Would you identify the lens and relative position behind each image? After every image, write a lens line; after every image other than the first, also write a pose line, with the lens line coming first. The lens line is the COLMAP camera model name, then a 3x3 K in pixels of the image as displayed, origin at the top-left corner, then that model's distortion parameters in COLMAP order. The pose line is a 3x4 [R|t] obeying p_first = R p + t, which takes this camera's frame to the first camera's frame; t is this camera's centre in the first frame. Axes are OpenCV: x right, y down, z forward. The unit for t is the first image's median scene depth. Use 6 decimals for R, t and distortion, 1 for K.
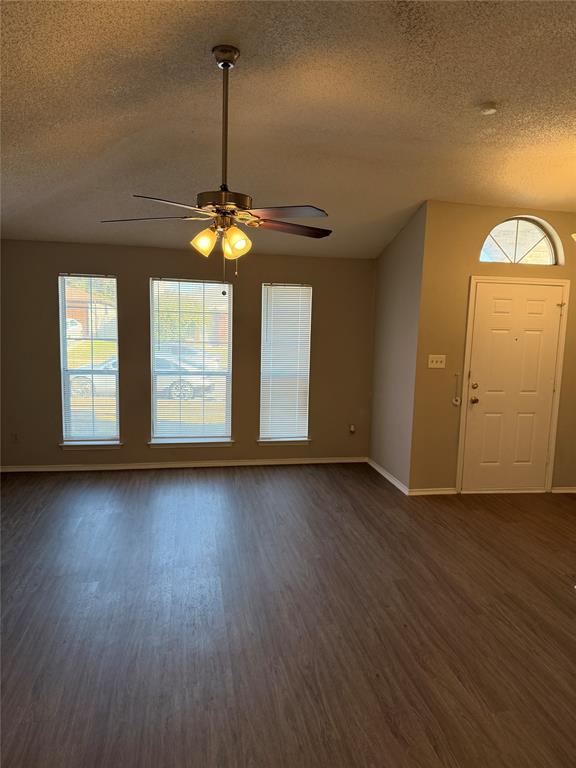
lens RADIAL K [[530.2, 0, 288.0], [0, 530.2, 384.0], [0, 0, 1]] dist [0.104952, -0.179353]
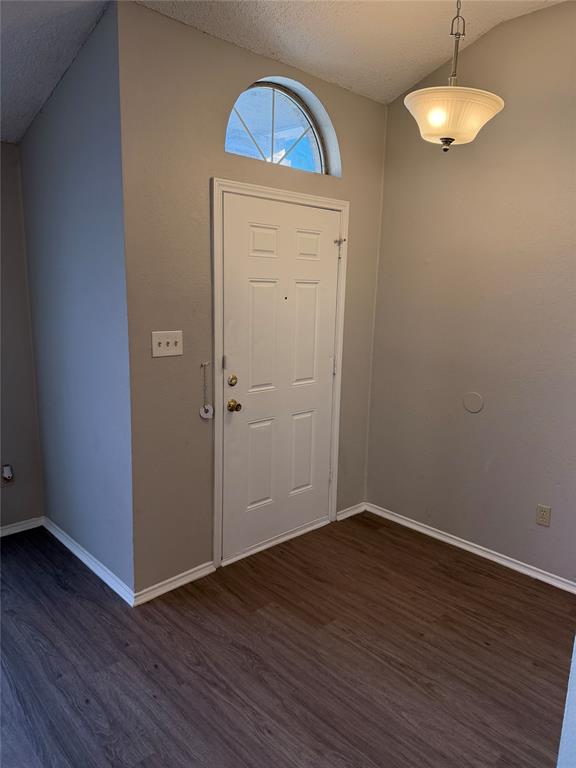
lens RADIAL K [[537.0, 0, 278.9], [0, 537.0, 383.4], [0, 0, 1]] dist [0.099939, -0.128710]
pose [[0.841723, -0.108667, 0.528862, 0.085175], [0.070569, 0.993276, 0.091776, -0.042286], [-0.535279, -0.039929, 0.843731, 0.480907]]
